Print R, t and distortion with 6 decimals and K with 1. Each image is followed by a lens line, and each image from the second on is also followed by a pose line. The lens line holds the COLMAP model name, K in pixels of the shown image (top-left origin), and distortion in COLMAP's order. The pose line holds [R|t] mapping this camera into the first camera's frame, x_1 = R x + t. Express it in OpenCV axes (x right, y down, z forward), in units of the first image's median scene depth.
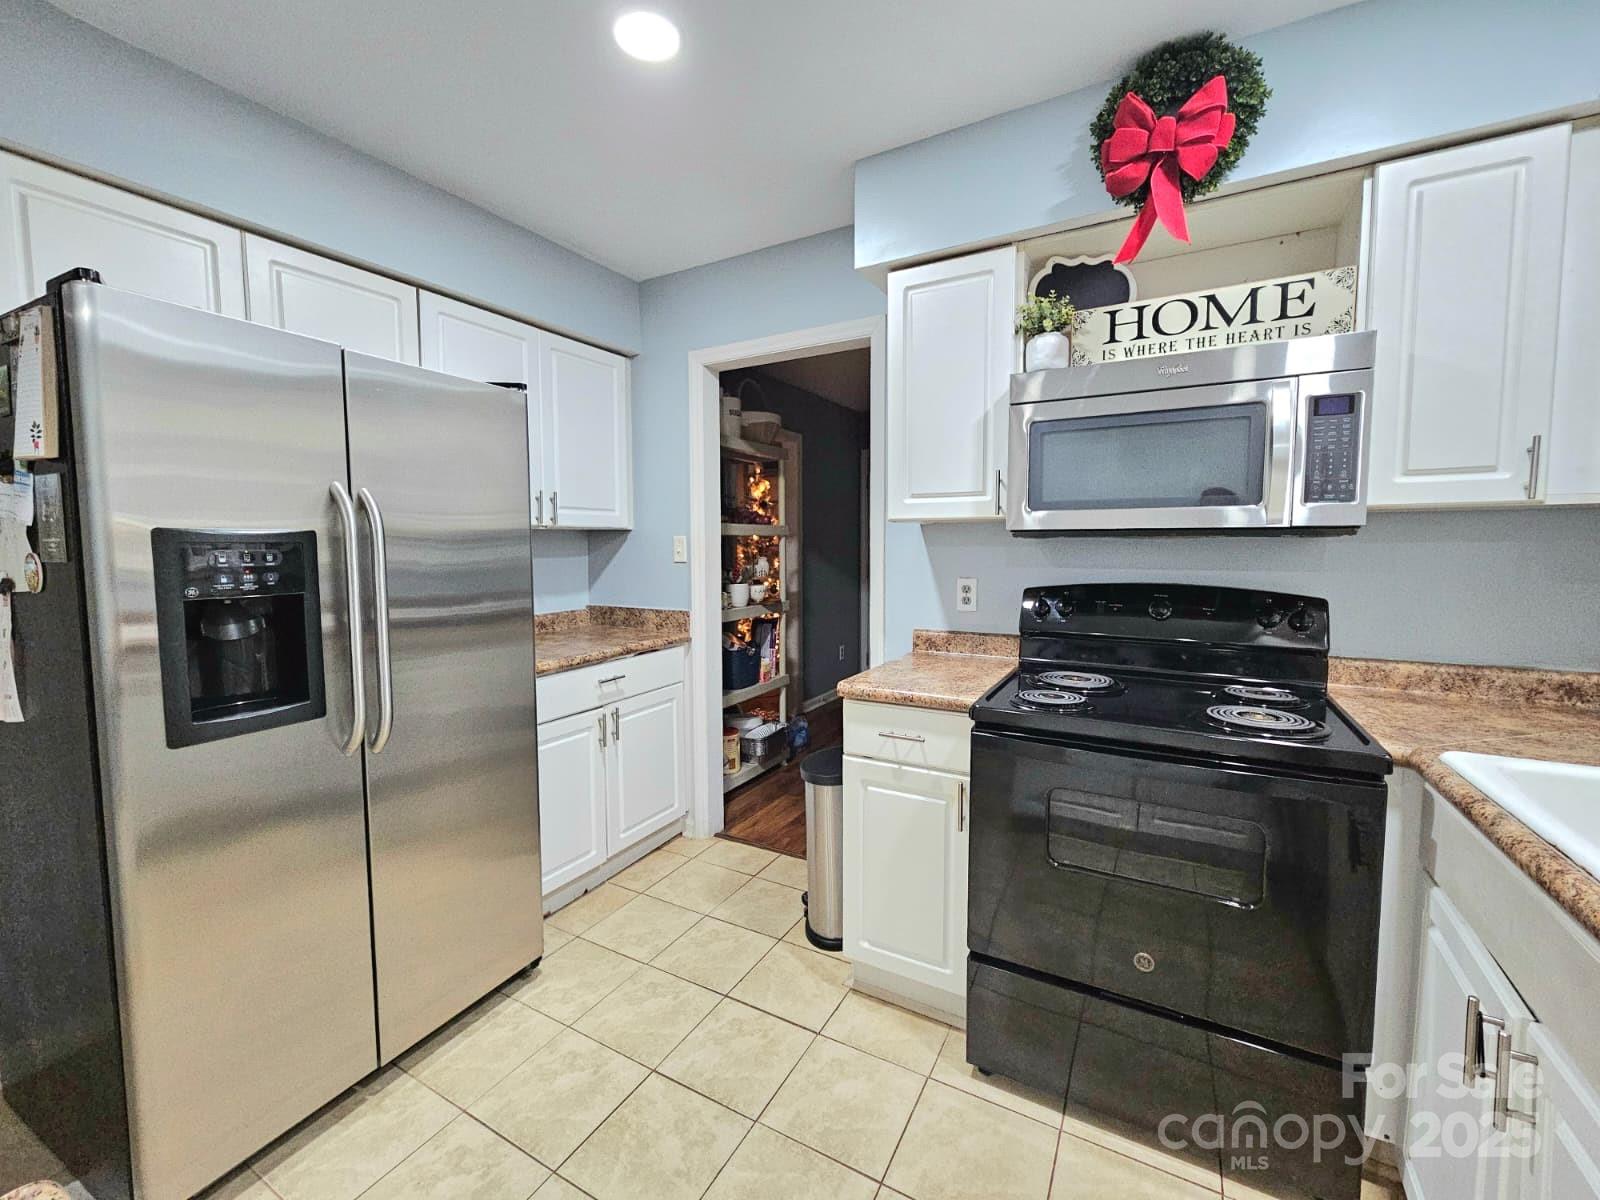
lens RADIAL K [[658.0, 0, 802.1], [0, 658.0, 592.6], [0, 0, 1]] dist [0.001249, 0.000197]
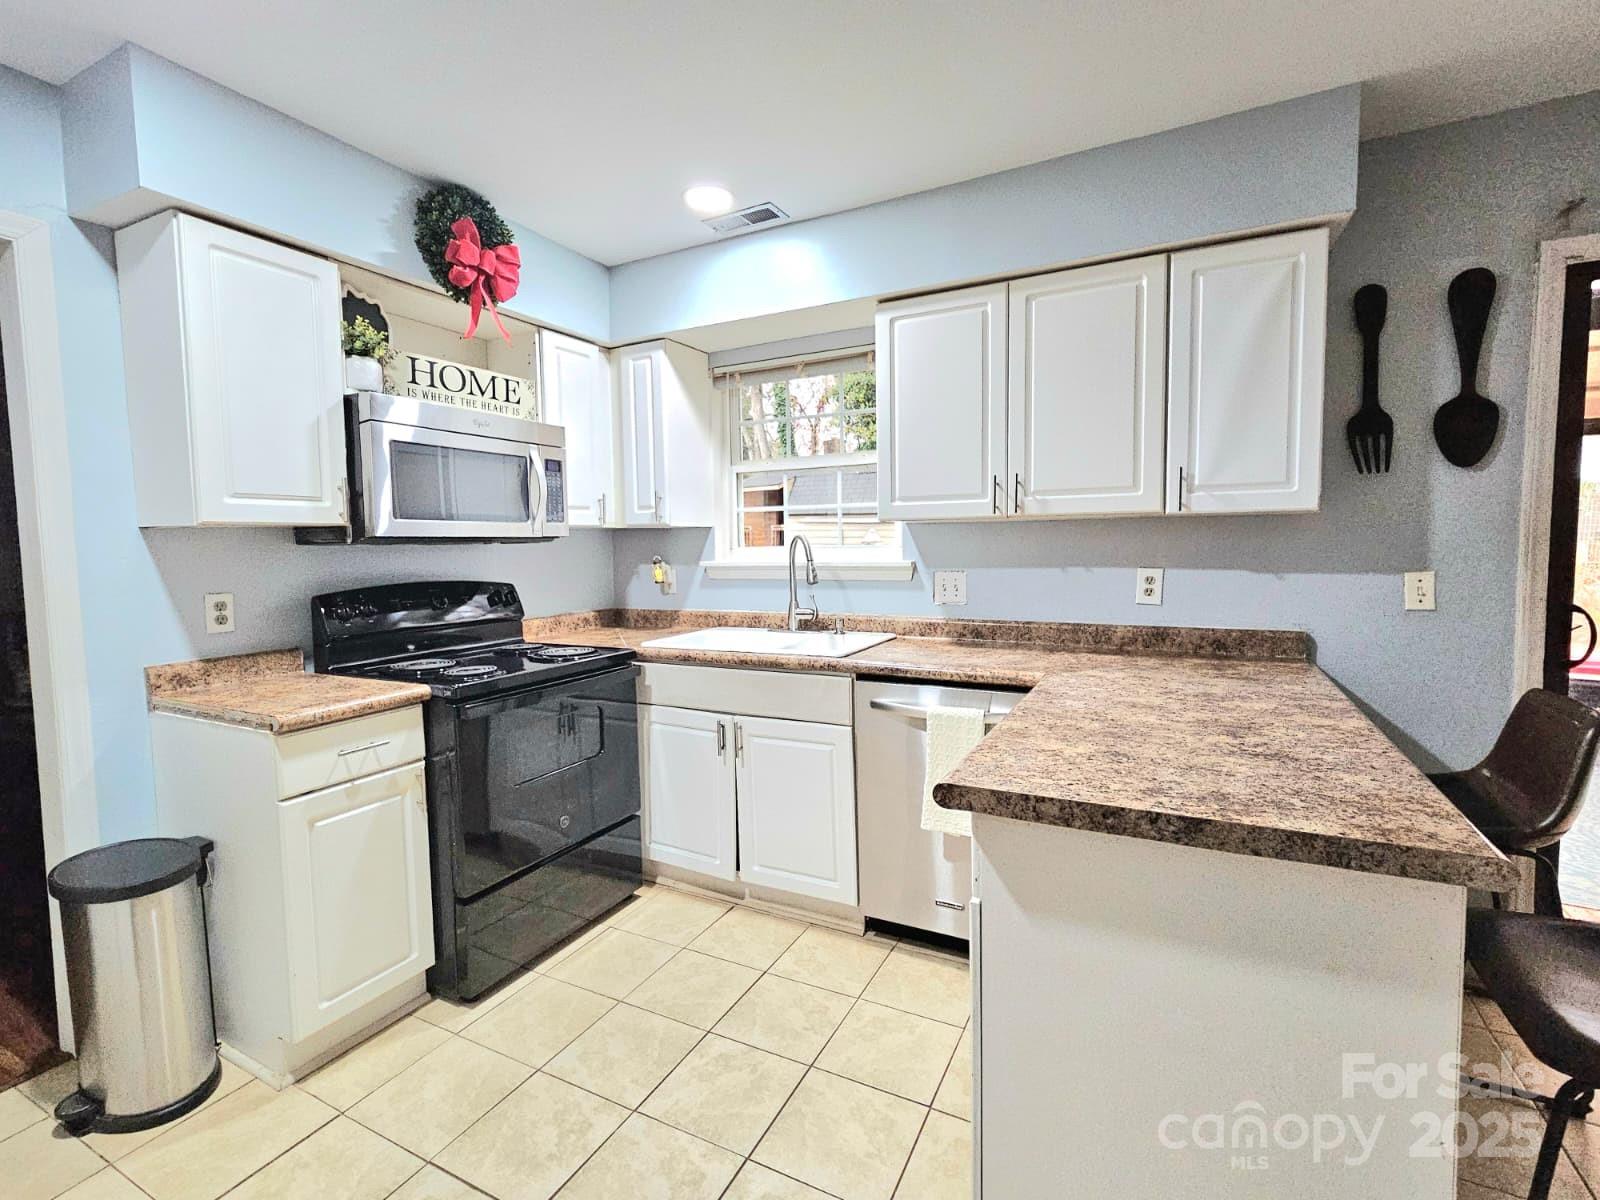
lens RADIAL K [[658.0, 0, 802.1], [0, 658.0, 592.6], [0, 0, 1]] dist [0.001249, 0.000197]
pose [[0.002748, -0.069364, 0.997588, -0.782455], [0.098763, 0.992733, 0.068755, -0.009702], [-0.995107, 0.098336, 0.009579, 0.321770]]
